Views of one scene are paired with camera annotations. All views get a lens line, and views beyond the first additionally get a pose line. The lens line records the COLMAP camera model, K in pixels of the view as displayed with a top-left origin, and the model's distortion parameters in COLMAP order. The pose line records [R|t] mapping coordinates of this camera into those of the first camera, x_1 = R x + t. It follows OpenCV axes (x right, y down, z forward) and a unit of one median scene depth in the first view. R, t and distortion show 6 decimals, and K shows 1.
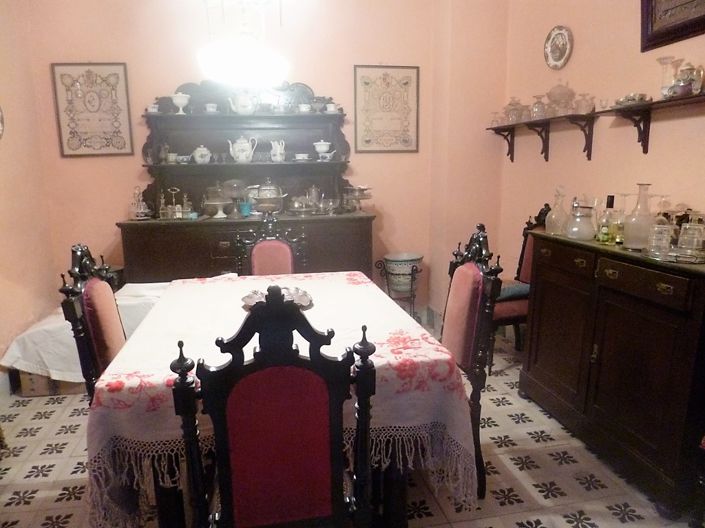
lens RADIAL K [[504.6, 0, 352.5], [0, 504.6, 264.0], [0, 0, 1]] dist [-0.006873, 0.003737]
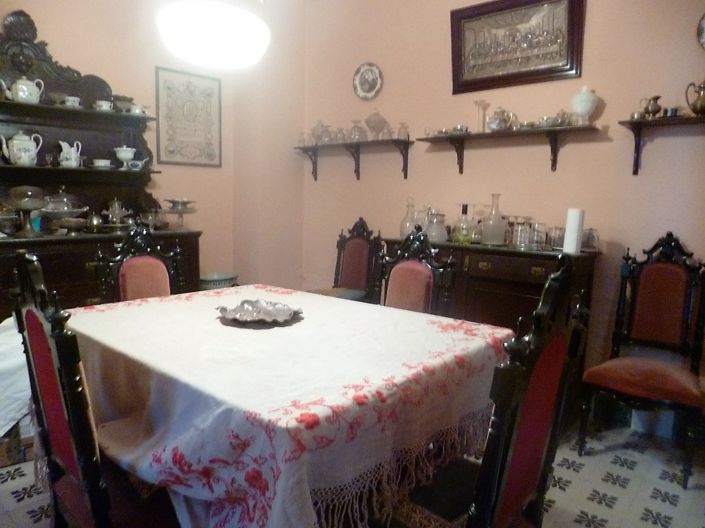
lens RADIAL K [[504.6, 0, 352.5], [0, 504.6, 264.0], [0, 0, 1]] dist [-0.006873, 0.003737]
pose [[0.809976, -0.052931, 0.584070, -0.303468], [0.086506, 0.995808, -0.029720, 0.015594], [-0.580048, 0.074598, 0.811159, 0.114953]]
